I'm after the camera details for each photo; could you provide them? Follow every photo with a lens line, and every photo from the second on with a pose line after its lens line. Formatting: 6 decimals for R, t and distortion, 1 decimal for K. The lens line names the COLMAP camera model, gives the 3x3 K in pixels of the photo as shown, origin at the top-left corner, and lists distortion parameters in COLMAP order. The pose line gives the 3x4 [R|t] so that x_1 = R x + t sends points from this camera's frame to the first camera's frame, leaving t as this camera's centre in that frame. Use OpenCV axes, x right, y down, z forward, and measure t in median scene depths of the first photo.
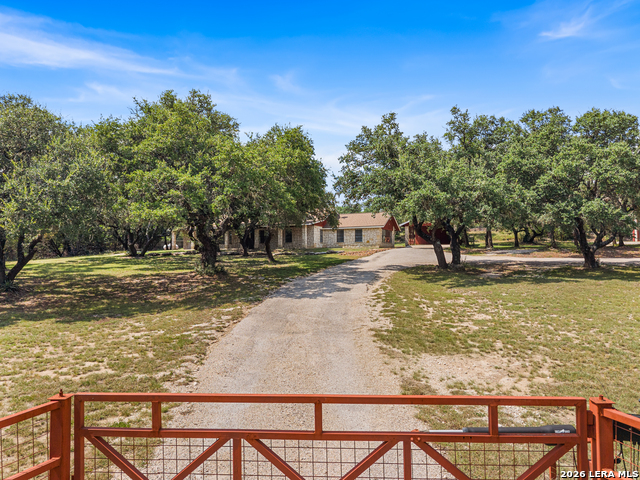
lens RADIAL K [[426.8, 0, 318.7], [0, 426.8, 234.5], [0, 0, 1]] dist [0.034409, -0.020053]
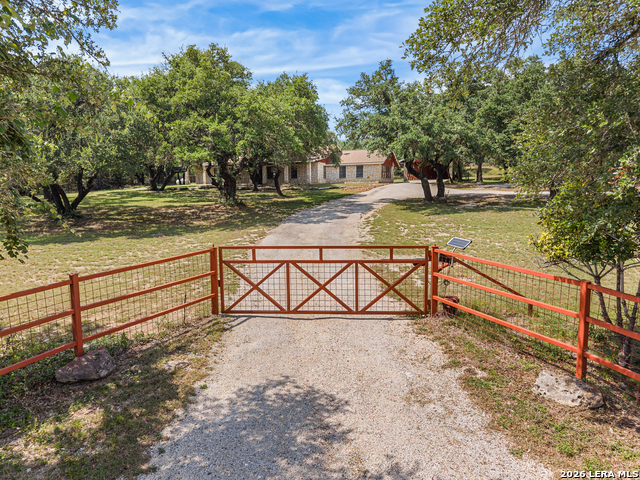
lens RADIAL K [[426.8, 0, 318.2], [0, 426.8, 238.9], [0, 0, 1]] dist [0.034409, -0.020053]
pose [[0.999953, 0.000532, -0.009727, 0.001079], [0.001041, 0.986946, 0.161047, -0.007866], [0.009685, -0.161049, 0.986899, -0.211697]]
